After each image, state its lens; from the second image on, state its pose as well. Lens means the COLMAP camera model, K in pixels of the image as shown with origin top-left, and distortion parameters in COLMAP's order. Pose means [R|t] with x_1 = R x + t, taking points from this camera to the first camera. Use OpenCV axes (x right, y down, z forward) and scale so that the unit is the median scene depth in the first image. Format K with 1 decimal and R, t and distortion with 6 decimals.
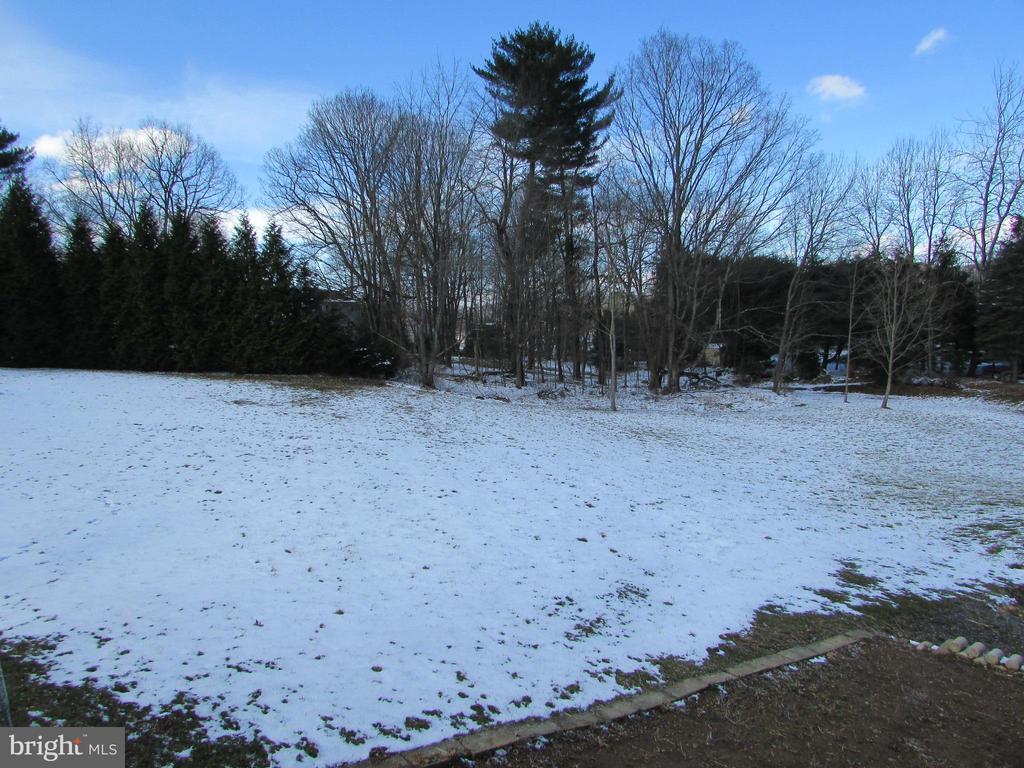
lens RADIAL K [[732.7, 0, 512.0], [0, 732.7, 384.0], [0, 0, 1]] dist [-0.032594, 0.000902]
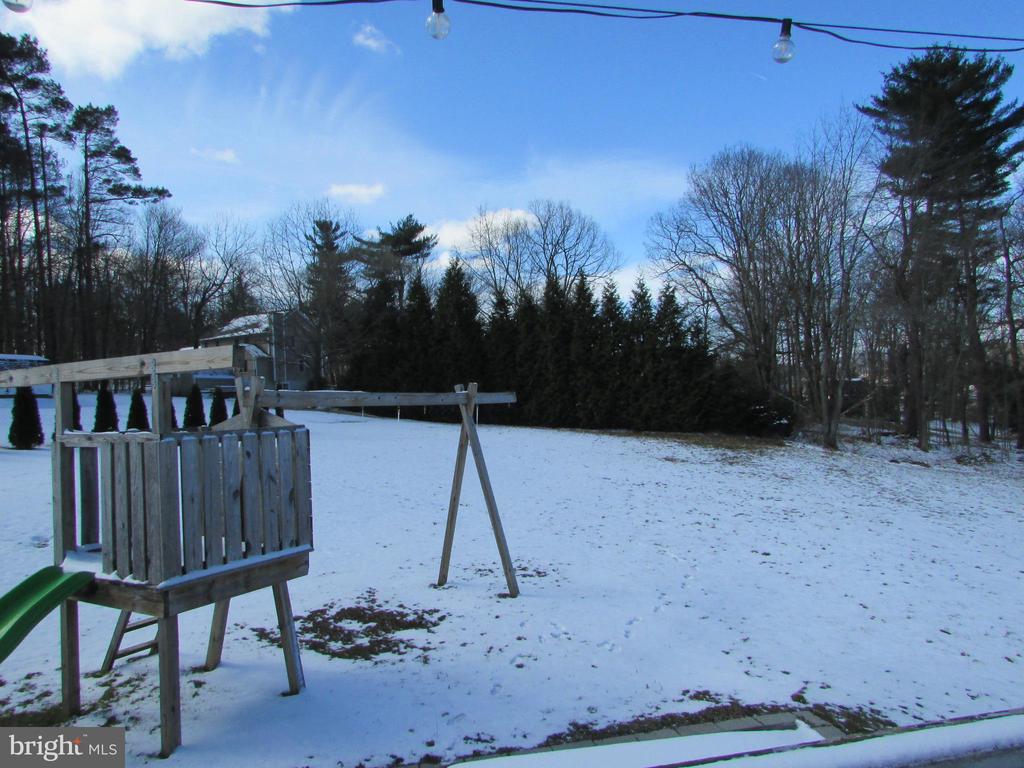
lens RADIAL K [[735.9, 0, 512.0], [0, 735.9, 384.0], [0, 0, 1]] dist [-0.014769, 0.005002]
pose [[0.904384, -0.013344, -0.426510, -0.087256], [-0.020385, 0.997019, -0.074419, 0.000659], [0.426232, 0.075998, 0.901416, -0.014923]]
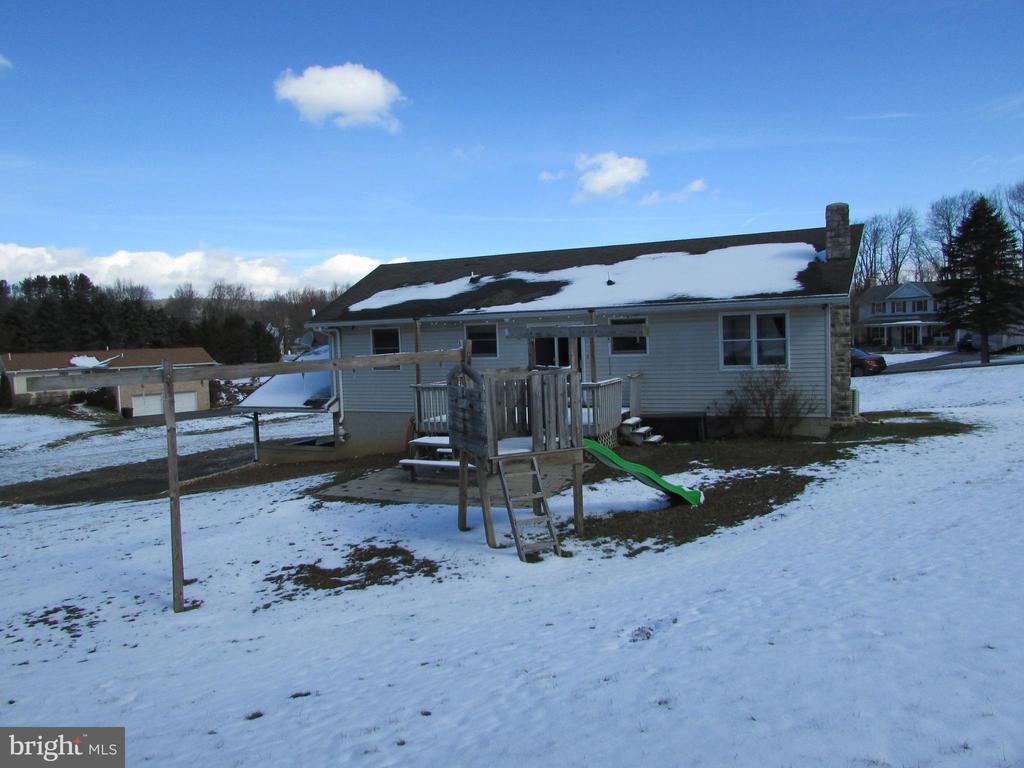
lens RADIAL K [[735.9, 0, 512.0], [0, 735.9, 384.0], [0, 0, 1]] dist [-0.014769, 0.005002]
pose [[-0.491965, -0.023481, 0.870298, -2.415408], [0.117670, 0.988670, 0.093191, -0.126139], [-0.862626, 0.148254, -0.483628, 1.539832]]
